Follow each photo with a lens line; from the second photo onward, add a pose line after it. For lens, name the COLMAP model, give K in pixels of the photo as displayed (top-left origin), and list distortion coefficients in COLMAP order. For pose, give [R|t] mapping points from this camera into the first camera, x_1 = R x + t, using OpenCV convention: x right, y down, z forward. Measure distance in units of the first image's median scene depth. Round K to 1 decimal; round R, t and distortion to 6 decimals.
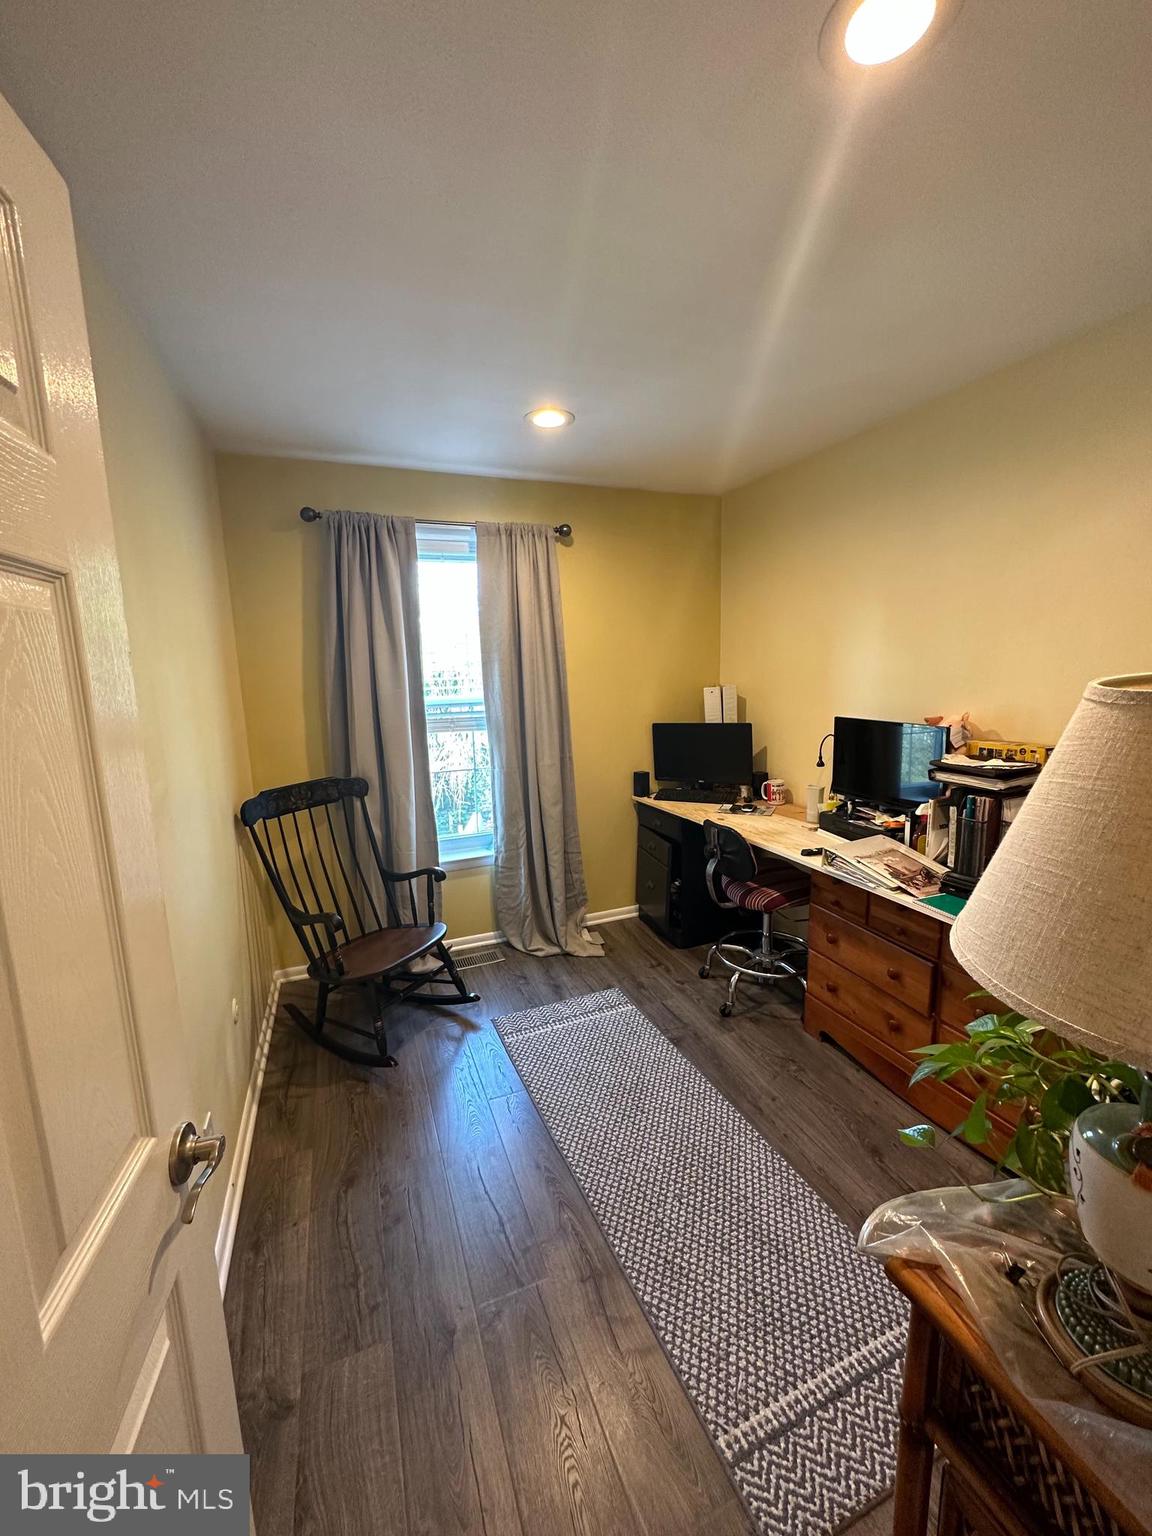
lens RADIAL K [[615.3, 0, 583.3], [0, 615.3, 774.1], [0, 0, 1]] dist [-0.003196, 0.000119]
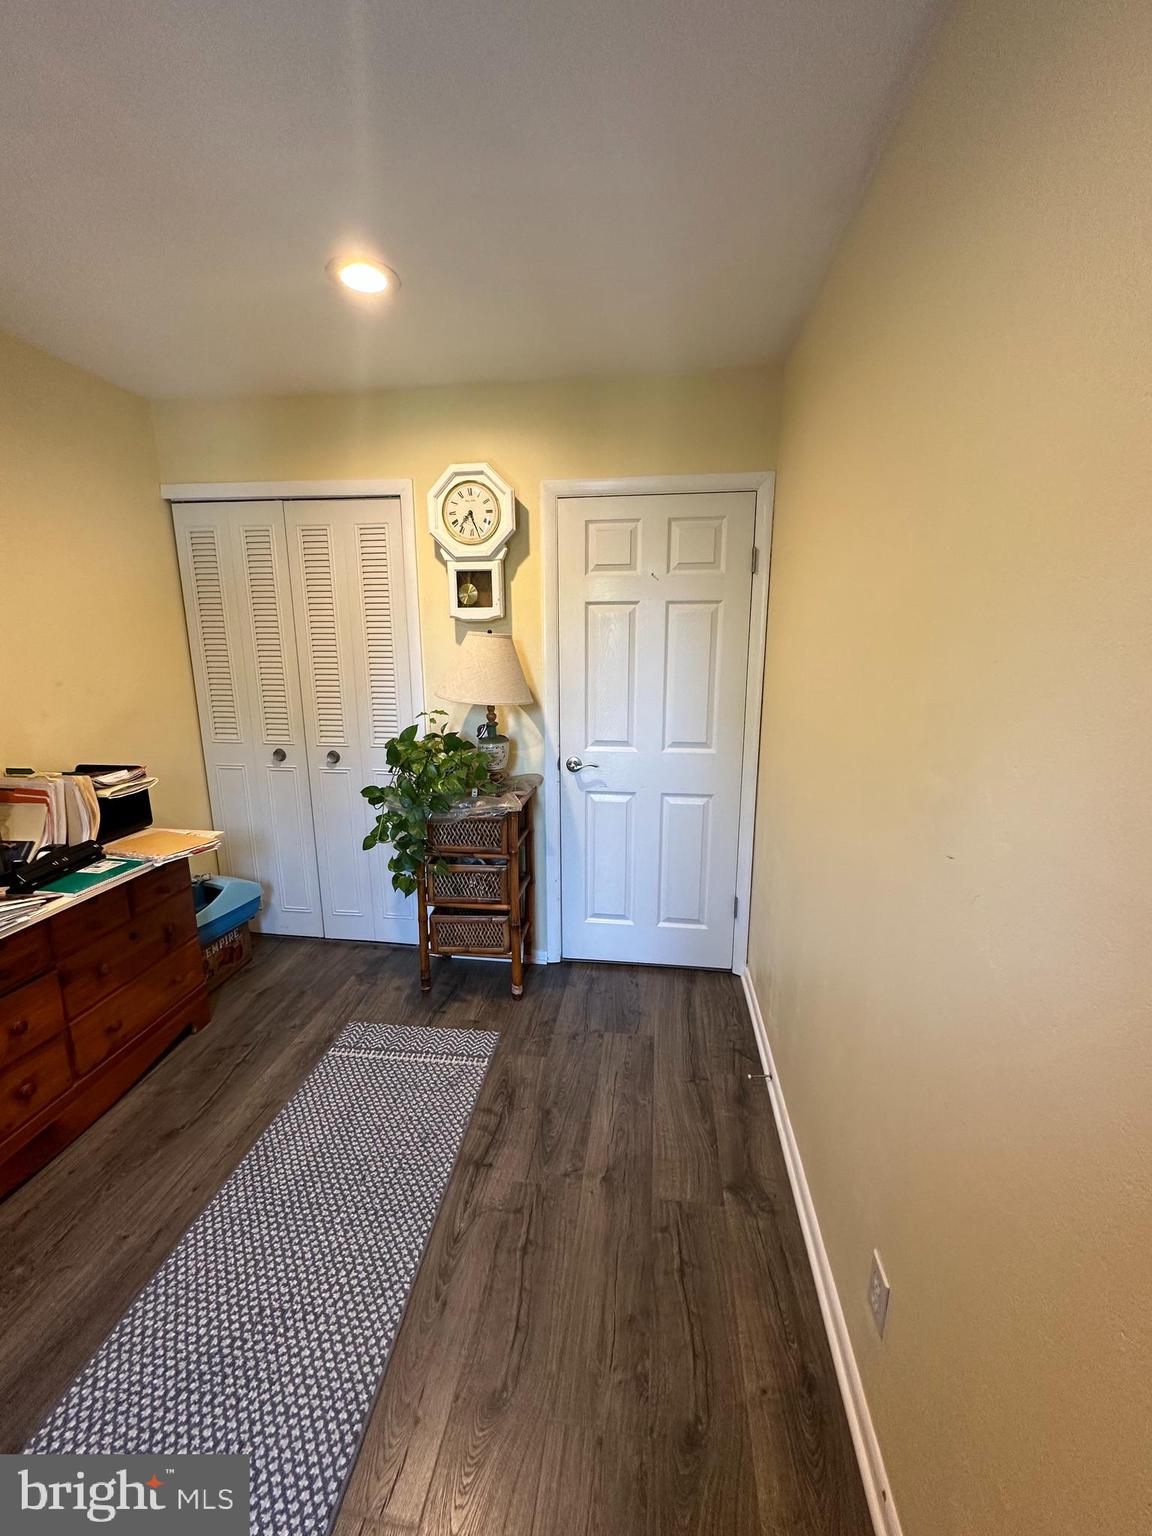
lens RADIAL K [[615.3, 0, 581.9], [0, 615.3, 762.2], [0, 0, 1]] dist [-0.003196, 0.000119]
pose [[-0.882208, -0.074265, 0.464966, -0.520213], [0.096454, 0.938040, 0.332833, -0.204627], [-0.460874, 0.338476, -0.820383, 1.330166]]
